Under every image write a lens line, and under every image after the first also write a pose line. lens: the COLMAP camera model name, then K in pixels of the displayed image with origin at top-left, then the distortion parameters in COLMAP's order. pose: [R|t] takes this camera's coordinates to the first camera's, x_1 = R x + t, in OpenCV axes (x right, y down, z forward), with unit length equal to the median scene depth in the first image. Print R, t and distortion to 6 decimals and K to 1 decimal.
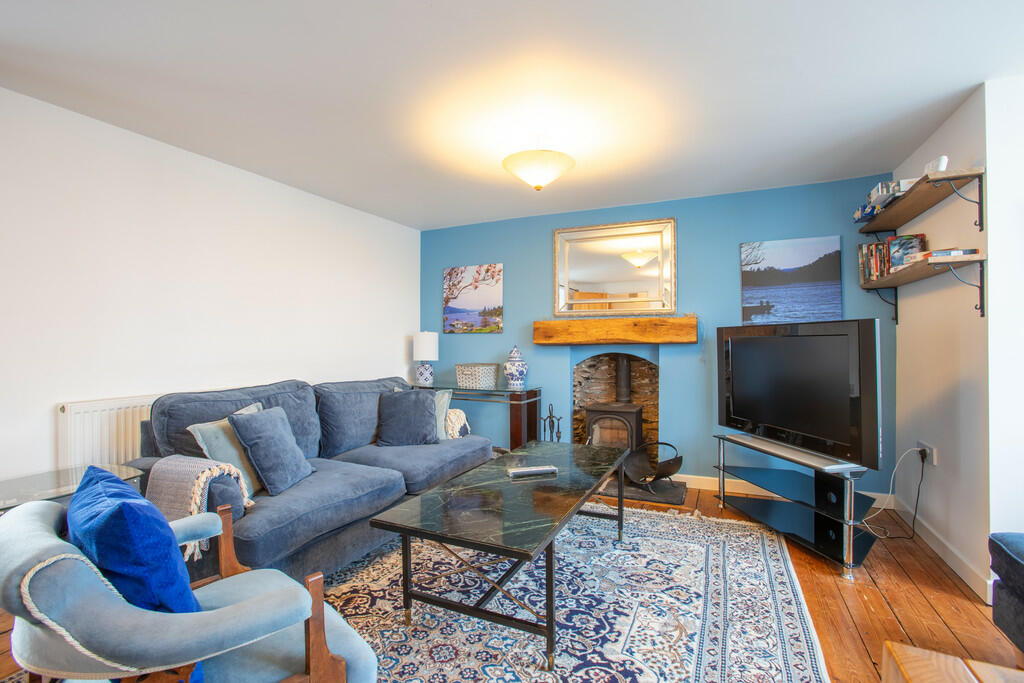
lens RADIAL K [[465.6, 0, 496.1], [0, 465.6, 339.5], [0, 0, 1]] dist [-0.058232, 0.015131]
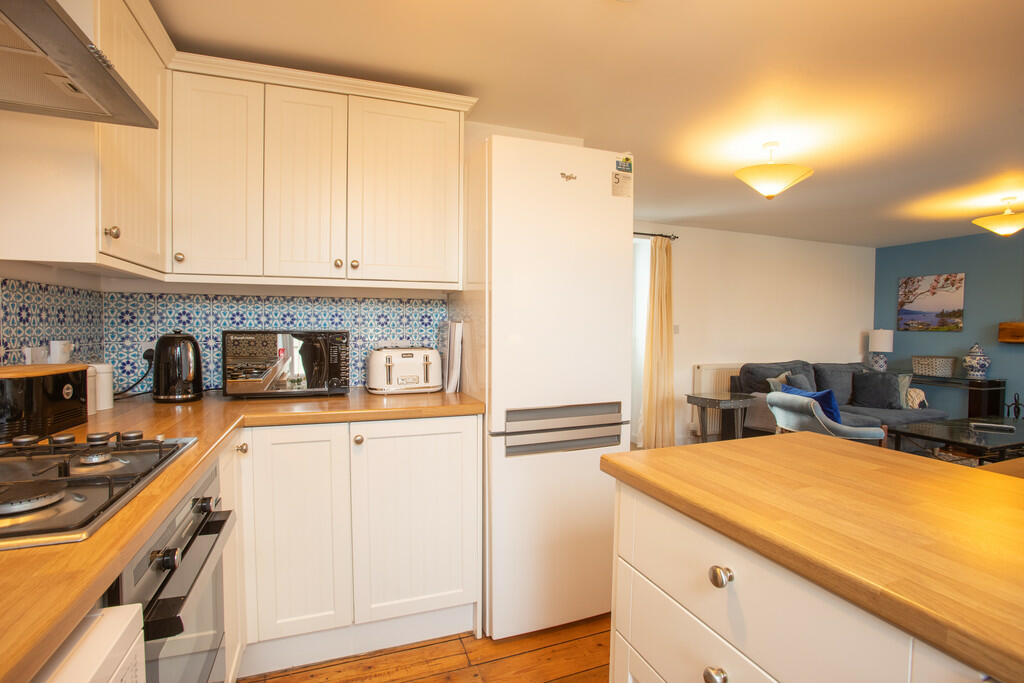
lens RADIAL K [[465.6, 0, 496.1], [0, 465.6, 339.5], [0, 0, 1]] dist [-0.058232, 0.015131]
pose [[0.715155, 0.029143, -0.698358, -0.047349], [-0.004345, 0.999296, 0.037251, -0.032756], [0.698953, -0.023606, 0.714778, -0.690743]]
